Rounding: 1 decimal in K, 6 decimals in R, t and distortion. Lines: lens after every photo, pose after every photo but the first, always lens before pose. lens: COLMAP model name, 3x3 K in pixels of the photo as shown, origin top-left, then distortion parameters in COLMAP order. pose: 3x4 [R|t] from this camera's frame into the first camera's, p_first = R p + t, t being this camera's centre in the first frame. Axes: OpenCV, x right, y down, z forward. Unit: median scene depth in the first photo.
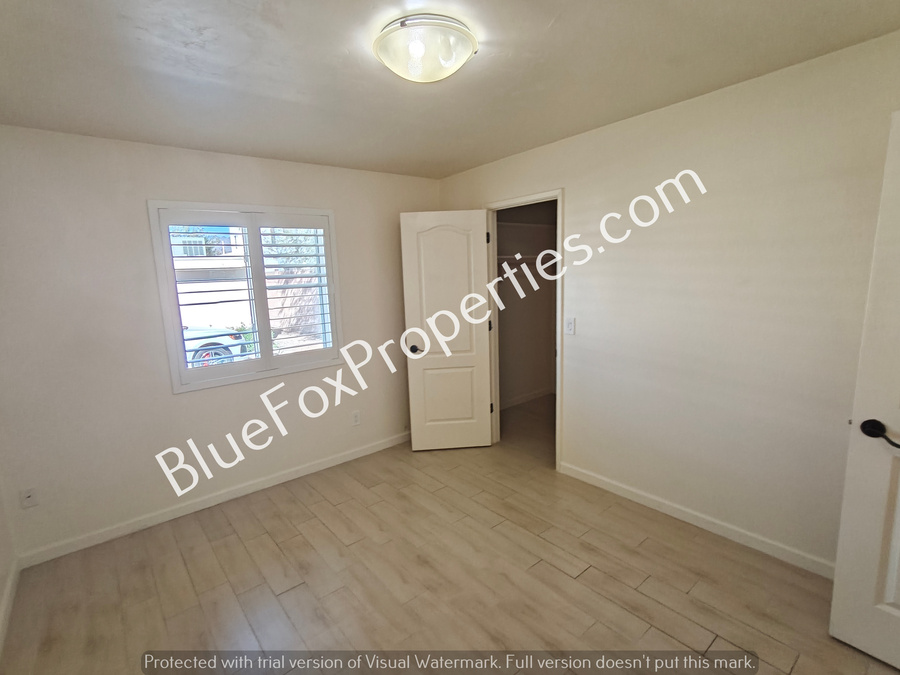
lens RADIAL K [[431.9, 0, 447.7], [0, 431.9, 341.9], [0, 0, 1]] dist [-0.016985, 0.007542]
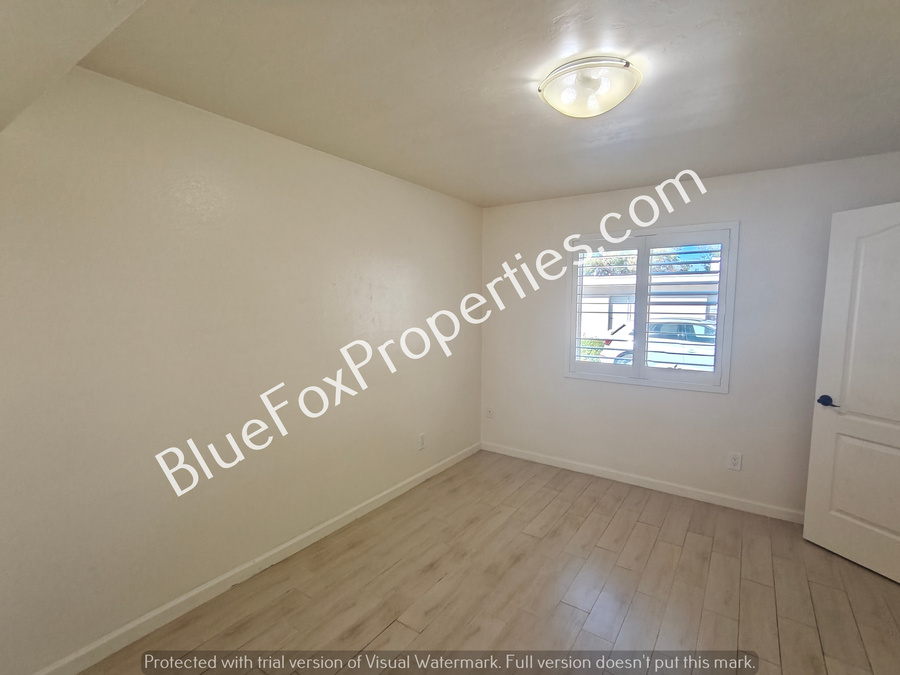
lens RADIAL K [[431.9, 0, 447.7], [0, 431.9, 341.9], [0, 0, 1]] dist [-0.016985, 0.007542]
pose [[0.264390, 0.141000, -0.954053, 0.540713], [-0.164459, 0.981357, 0.099460, -0.060578], [0.950290, 0.130607, 0.282649, 0.245010]]
